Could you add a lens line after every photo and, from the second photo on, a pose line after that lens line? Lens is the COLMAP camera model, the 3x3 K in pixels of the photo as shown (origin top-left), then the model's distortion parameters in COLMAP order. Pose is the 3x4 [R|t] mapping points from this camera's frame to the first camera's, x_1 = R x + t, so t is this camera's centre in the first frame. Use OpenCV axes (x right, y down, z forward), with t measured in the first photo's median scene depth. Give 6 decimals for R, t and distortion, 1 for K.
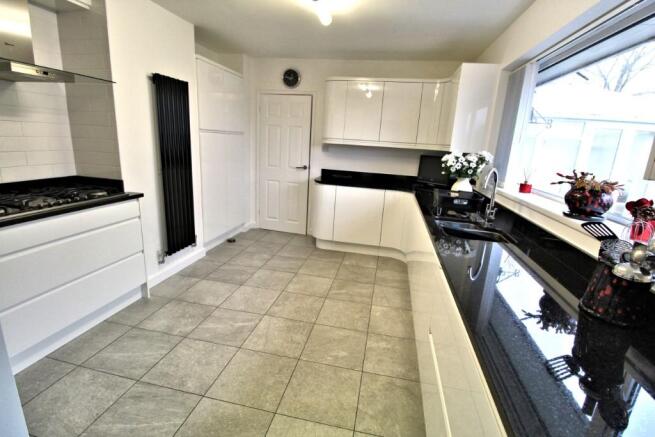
lens RADIAL K [[308.7, 0, 328.1], [0, 308.7, 217.5], [0, 0, 1]] dist [-0.002636, -0.000584]
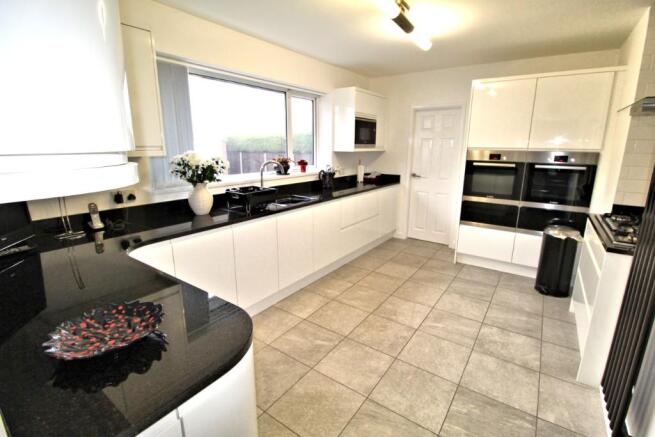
lens RADIAL K [[308.7, 0, 327.7], [0, 308.7, 217.9], [0, 0, 1]] dist [-0.002636, -0.000584]
pose [[-0.913868, -0.156006, 0.374843, -0.266085], [0.040024, 0.884121, 0.465540, -0.497399], [-0.404033, 0.440445, -0.801727, 1.810307]]
